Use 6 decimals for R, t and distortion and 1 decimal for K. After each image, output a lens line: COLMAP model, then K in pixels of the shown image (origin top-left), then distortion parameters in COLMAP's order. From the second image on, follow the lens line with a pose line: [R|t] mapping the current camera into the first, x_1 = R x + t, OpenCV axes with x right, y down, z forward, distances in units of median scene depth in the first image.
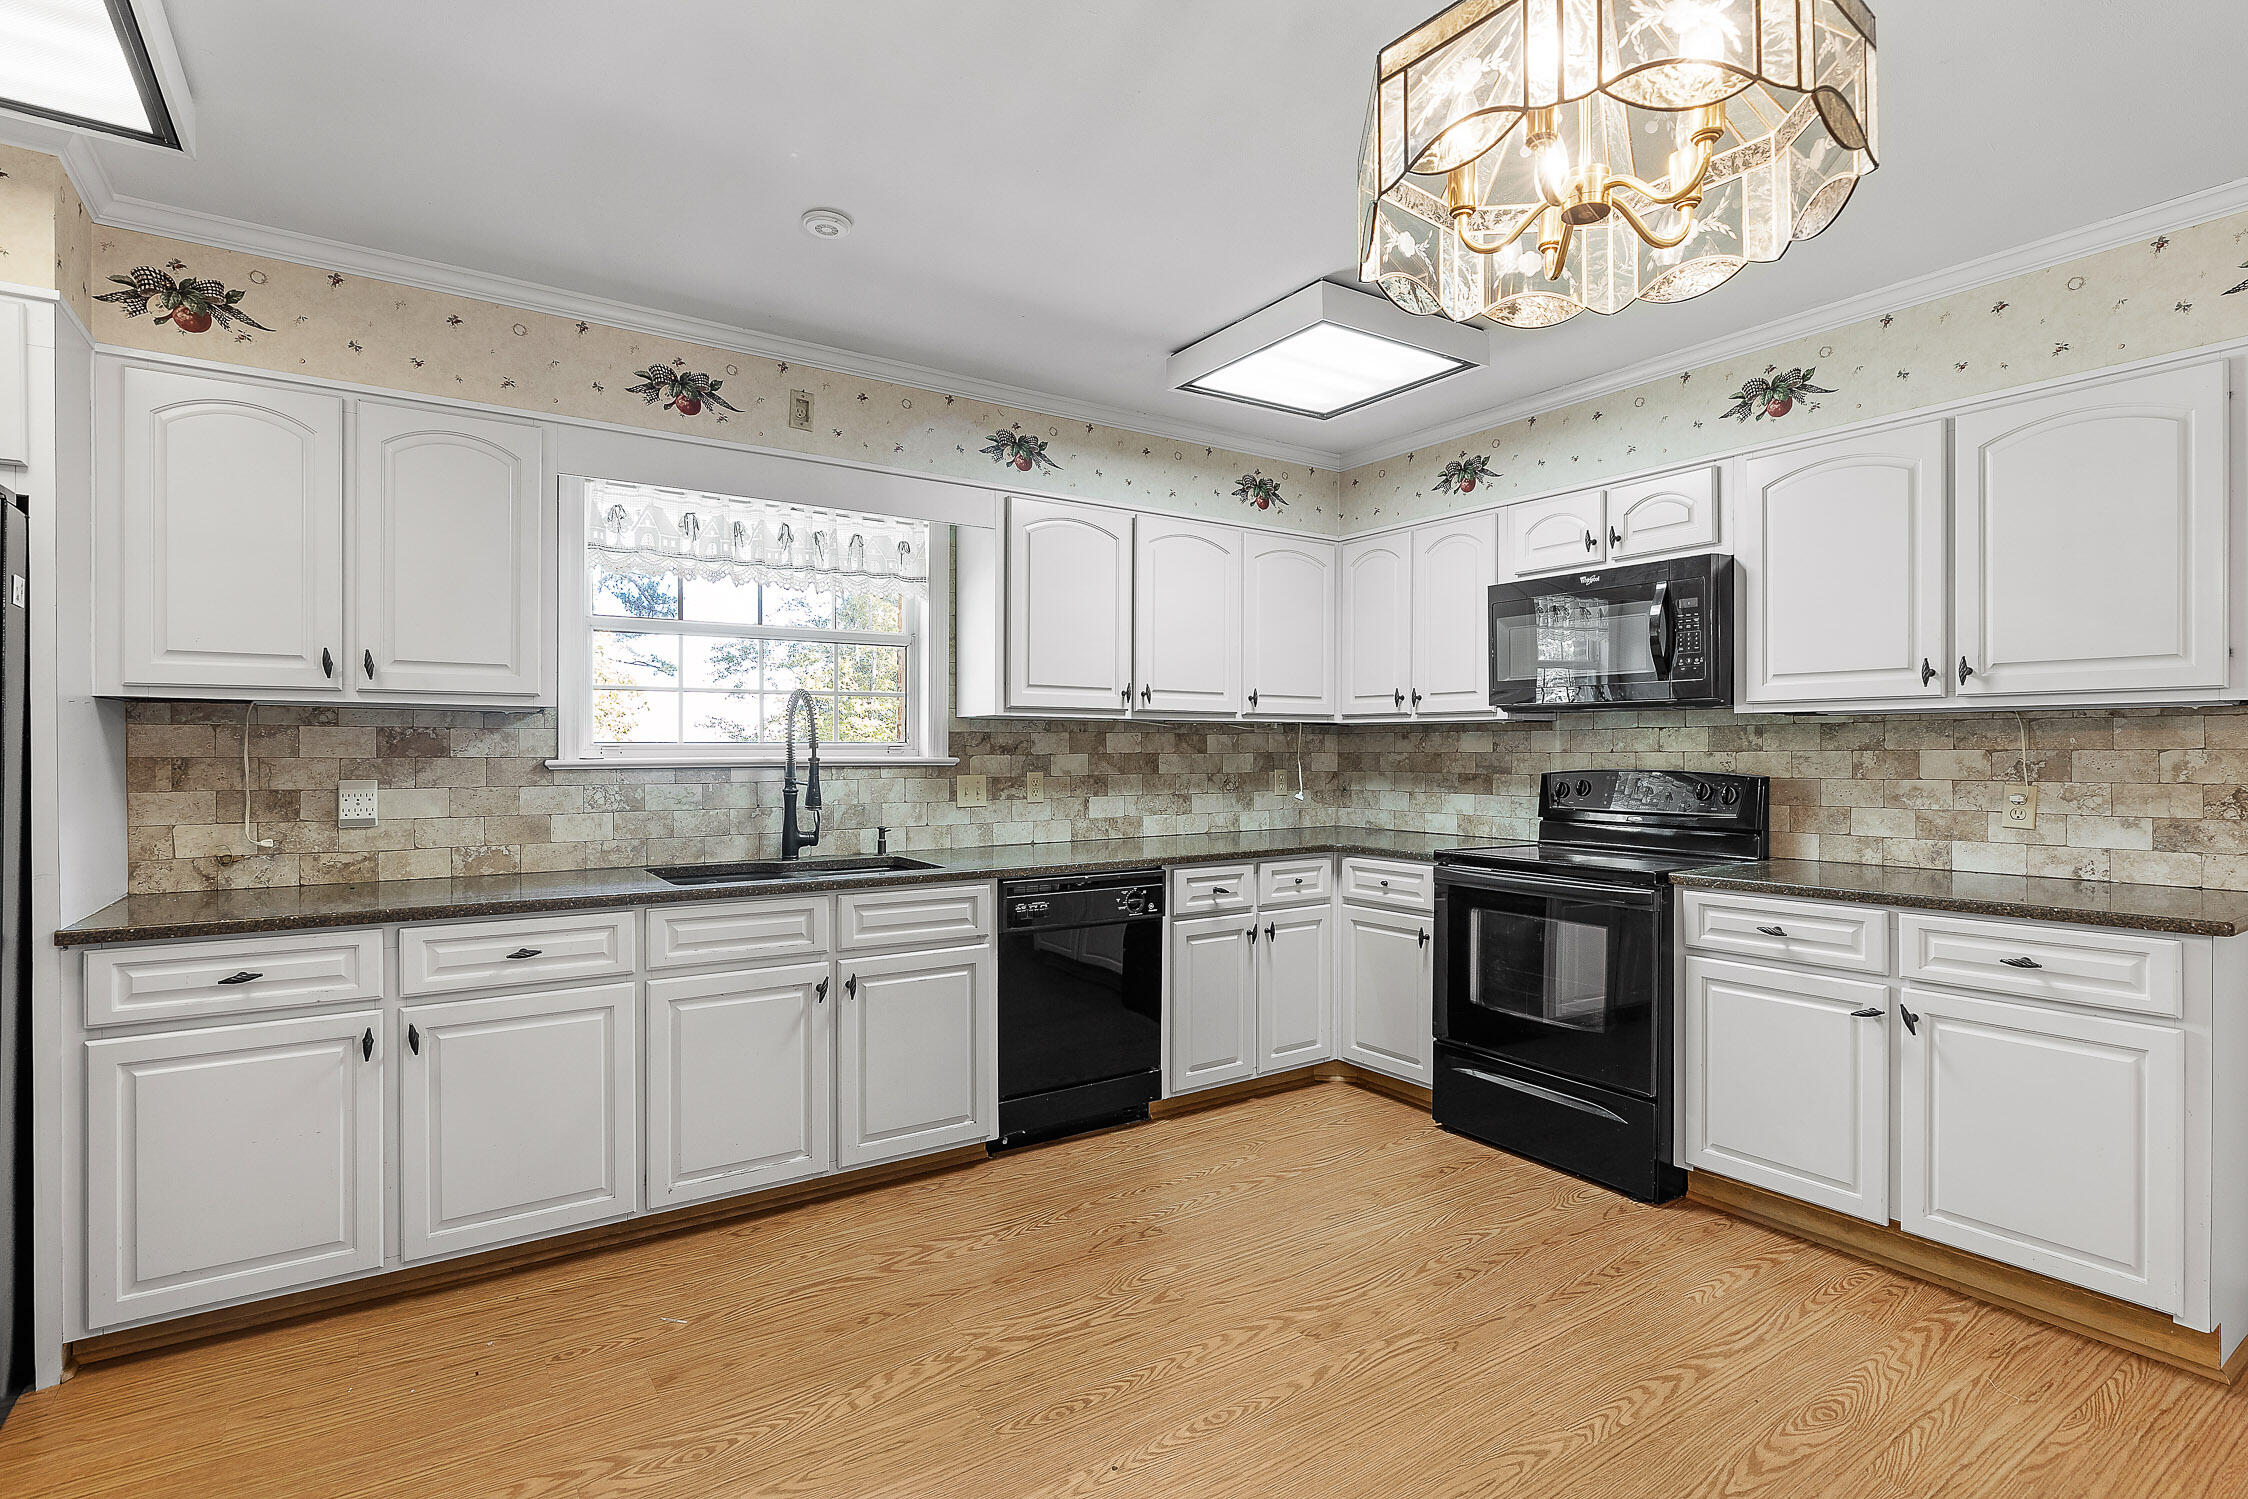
lens RADIAL K [[1103.2, 0, 1105.1], [0, 1103.2, 751.4], [0, 0, 1]] dist [-0.000926, -0.001455]
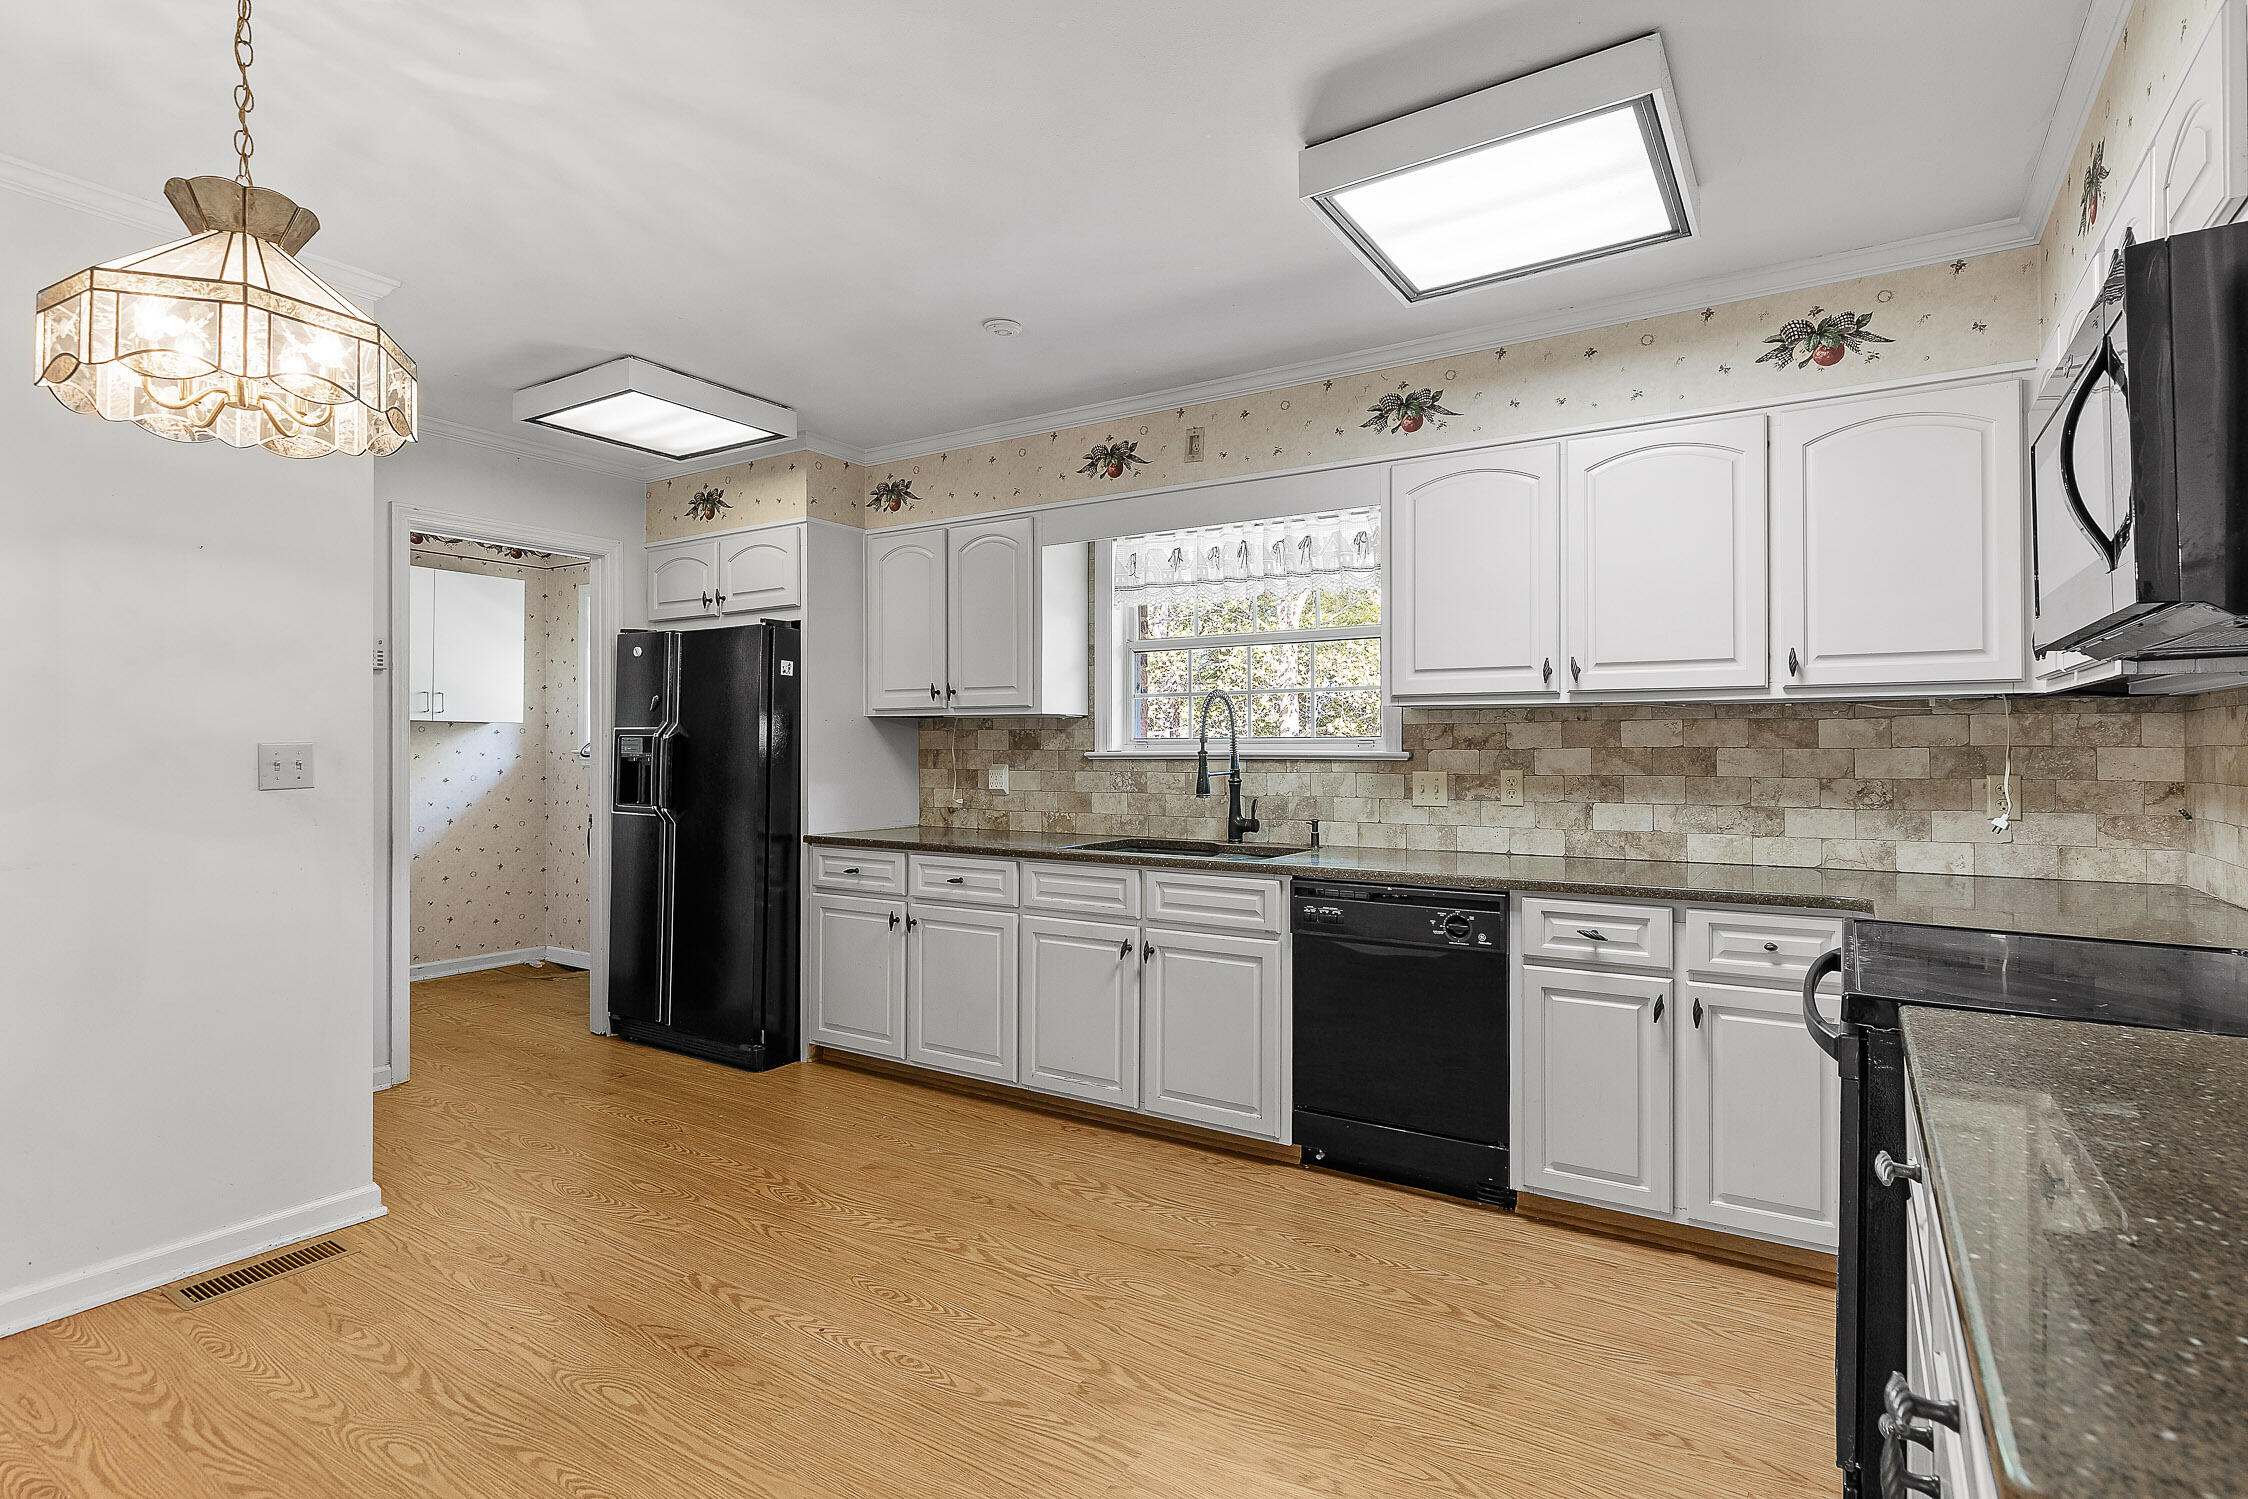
lens RADIAL K [[1103.2, 0, 1103.4], [0, 1103.2, 742.5], [0, 0, 1]] dist [-0.000926, -0.001455]
pose [[0.389507, -0.005592, -0.921007, 0.727270], [-0.001334, 0.999977, -0.006636, 0.004753], [0.921023, 0.003813, 0.389490, 0.469189]]
